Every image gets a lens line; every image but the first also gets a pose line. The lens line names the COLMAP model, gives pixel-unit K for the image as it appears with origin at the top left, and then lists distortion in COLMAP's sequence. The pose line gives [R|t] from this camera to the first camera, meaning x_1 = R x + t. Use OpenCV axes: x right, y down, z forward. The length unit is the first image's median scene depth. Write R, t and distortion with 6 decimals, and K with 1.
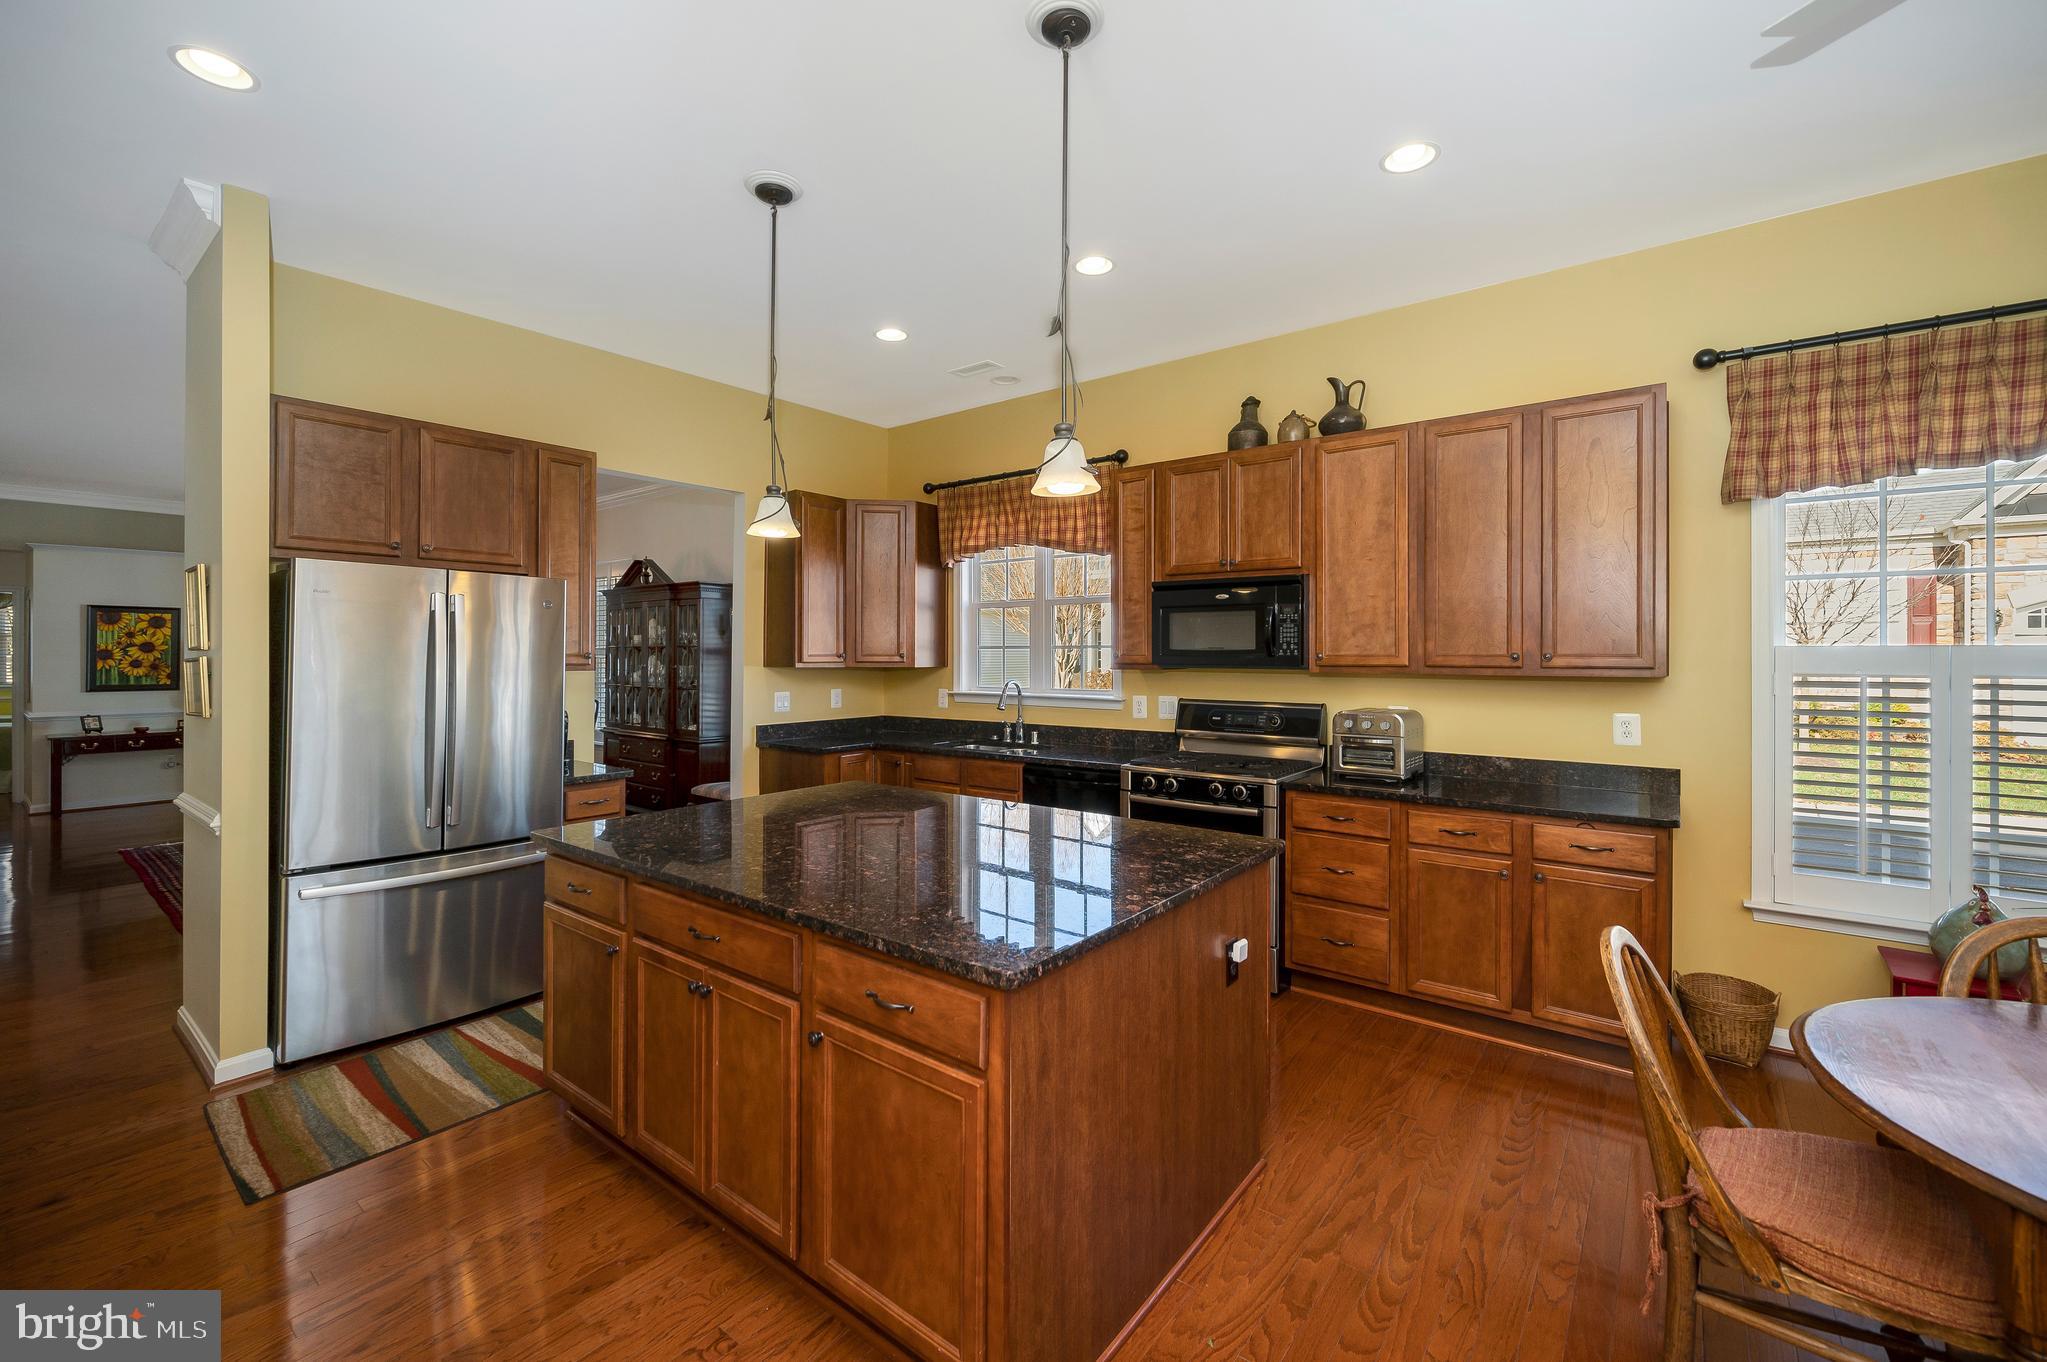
lens RADIAL K [[839.1, 0, 1026.8], [0, 839.1, 647.6], [0, 0, 1]] dist [-0.002366, -0.000235]
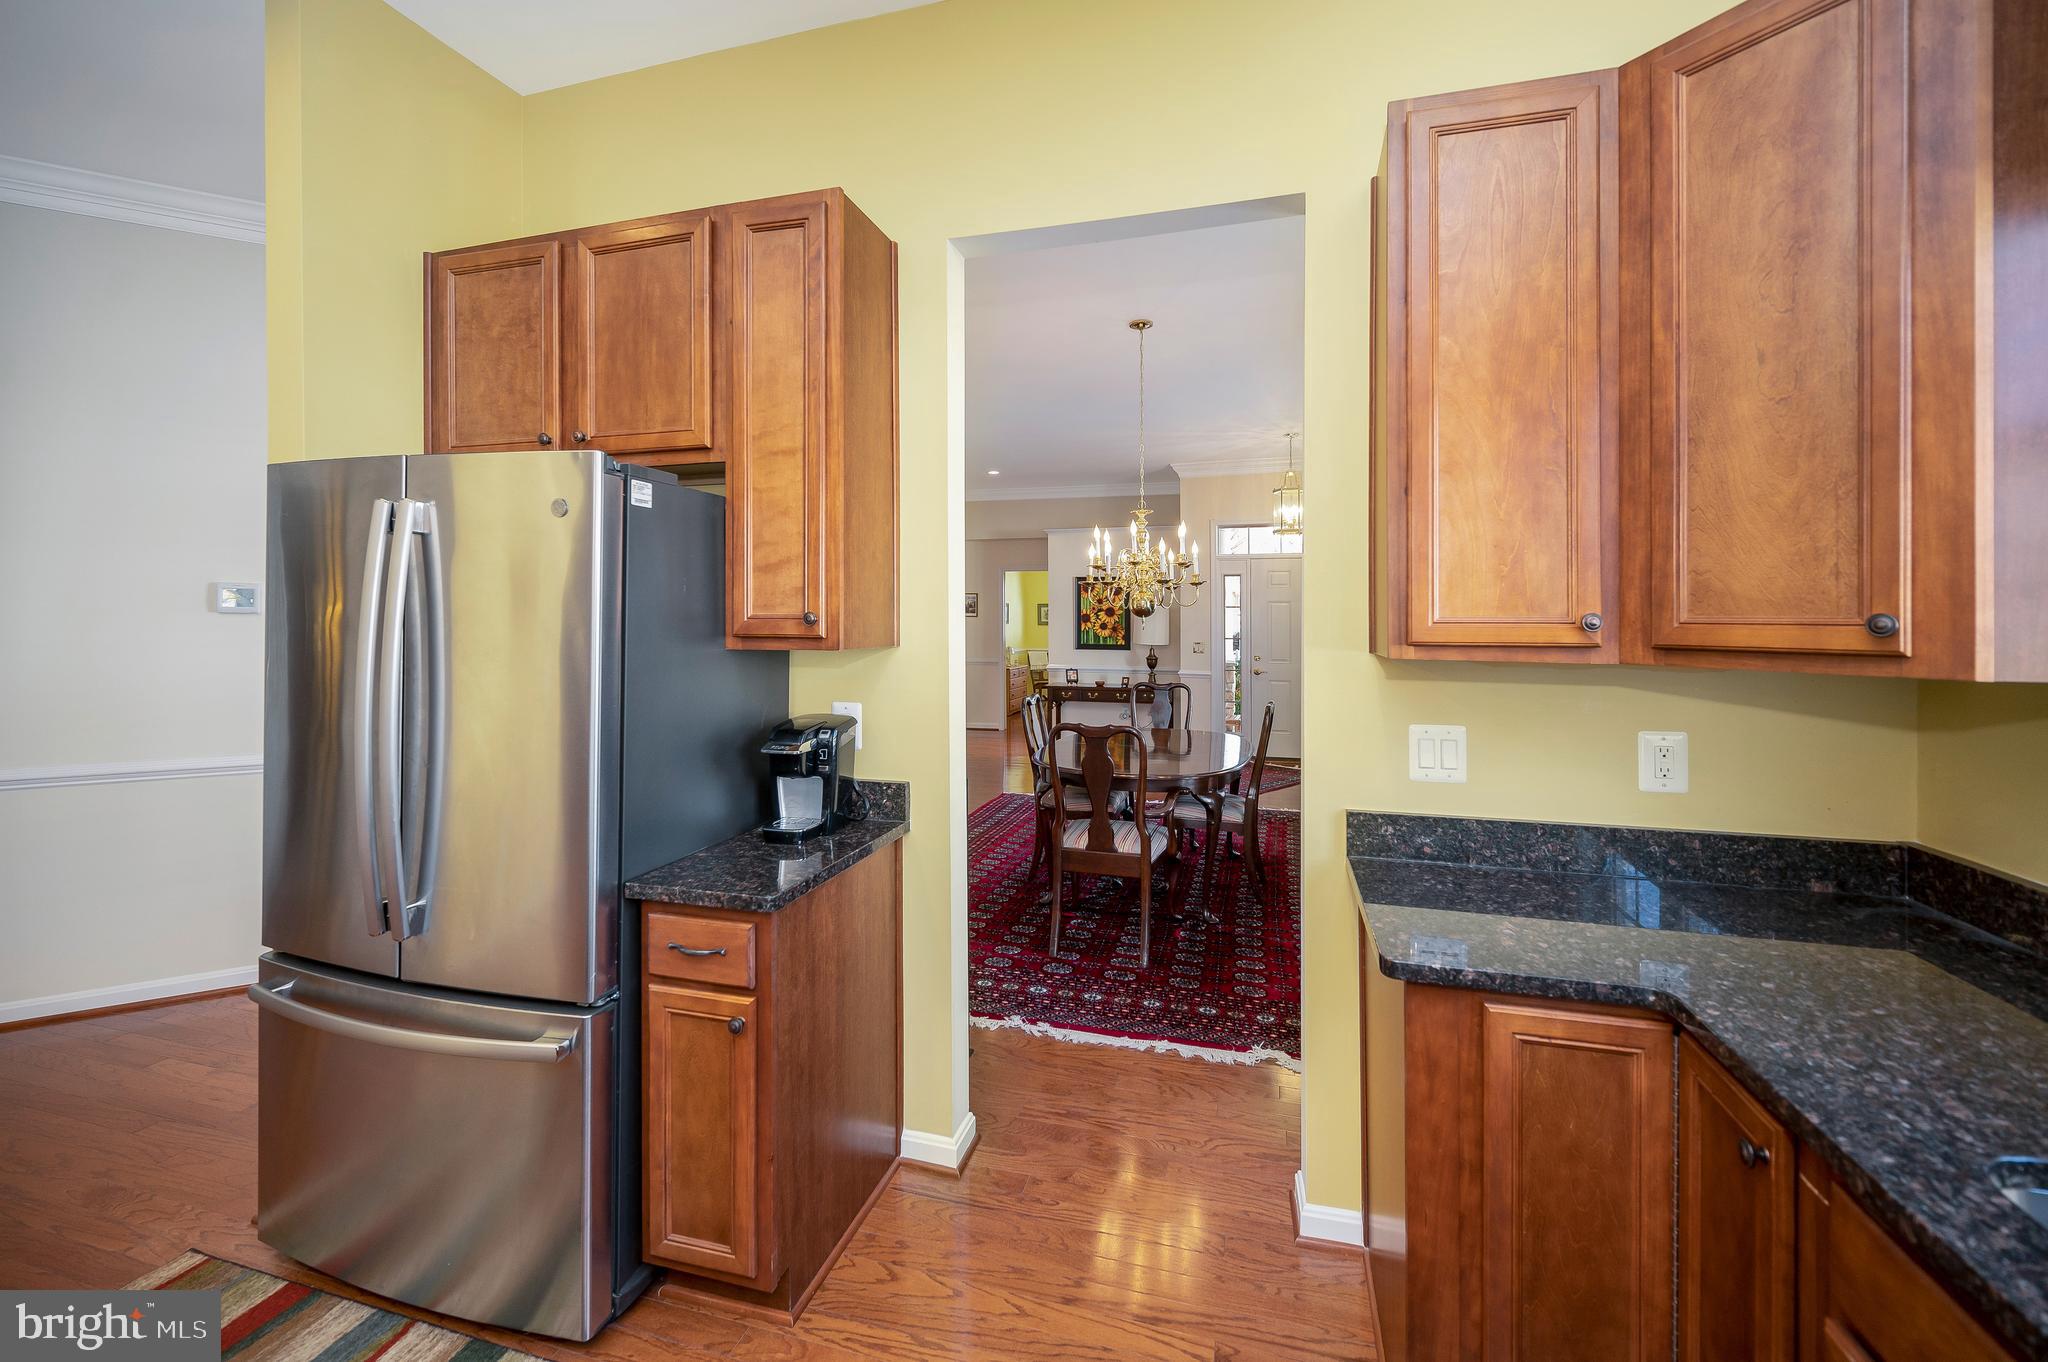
lens RADIAL K [[839.5, 0, 1033.5], [0, 839.5, 602.4], [0, 0, 1]] dist [-0.002366, -0.000235]
pose [[0.373869, -0.015593, -0.927350, -0.038392], [0.003010, 0.999874, -0.015599, 0.008495], [0.927477, 0.003041, 0.373869, 0.964897]]
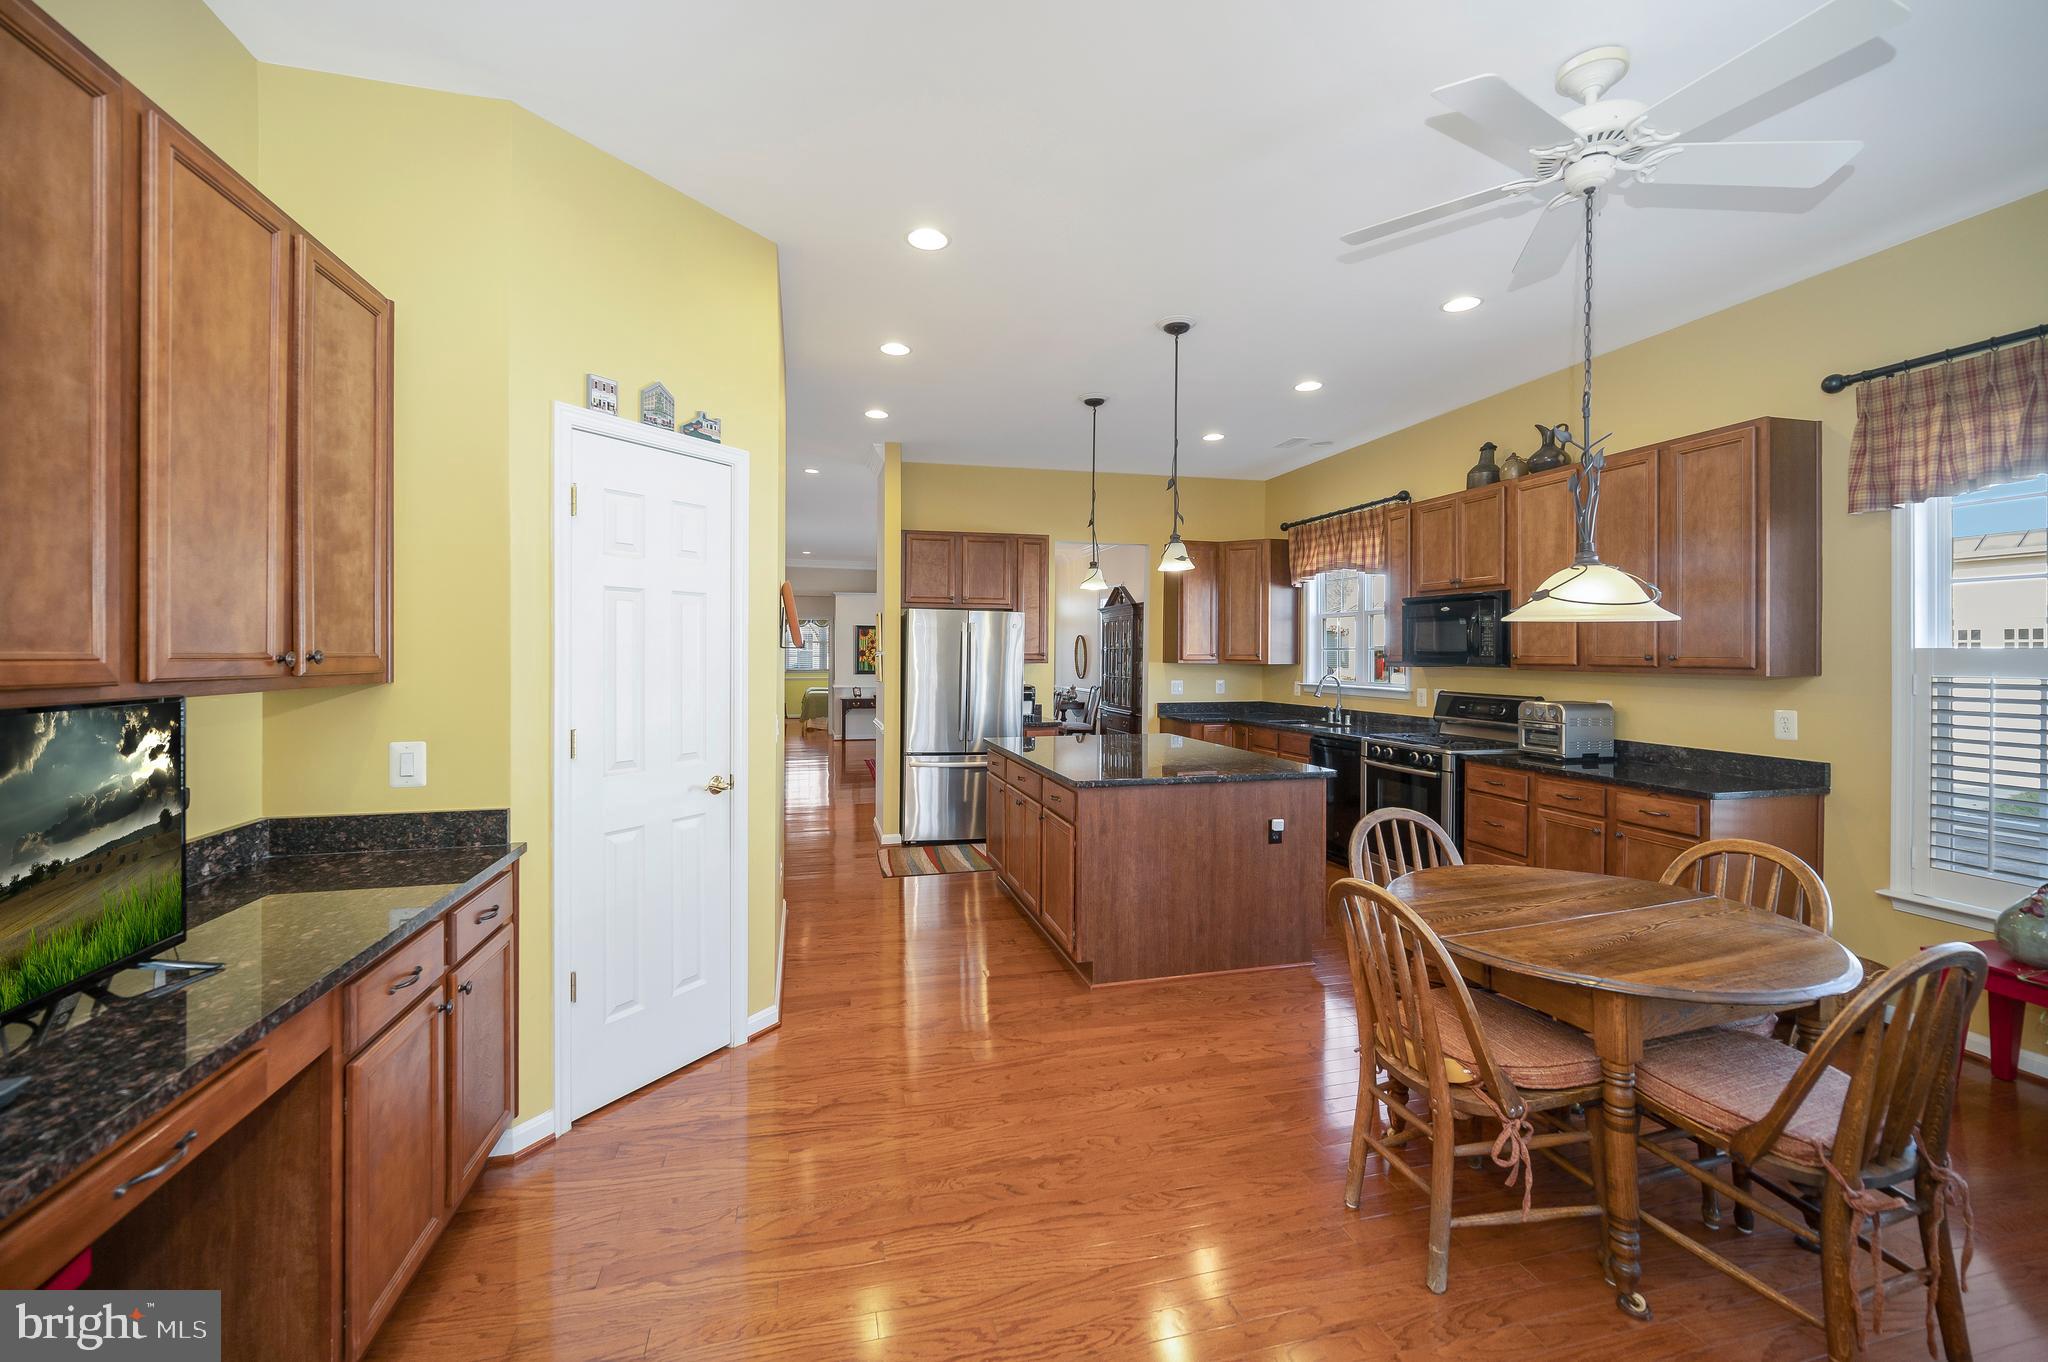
lens RADIAL K [[839.5, 0, 1023.7], [0, 839.5, 652.1], [0, 0, 1]] dist [-0.002366, -0.000235]
pose [[0.791288, 0.001146, -0.611443, 0.510462], [0.002121, 0.999987, 0.004620, -0.003512], [0.611441, -0.004953, 0.791275, -0.395169]]
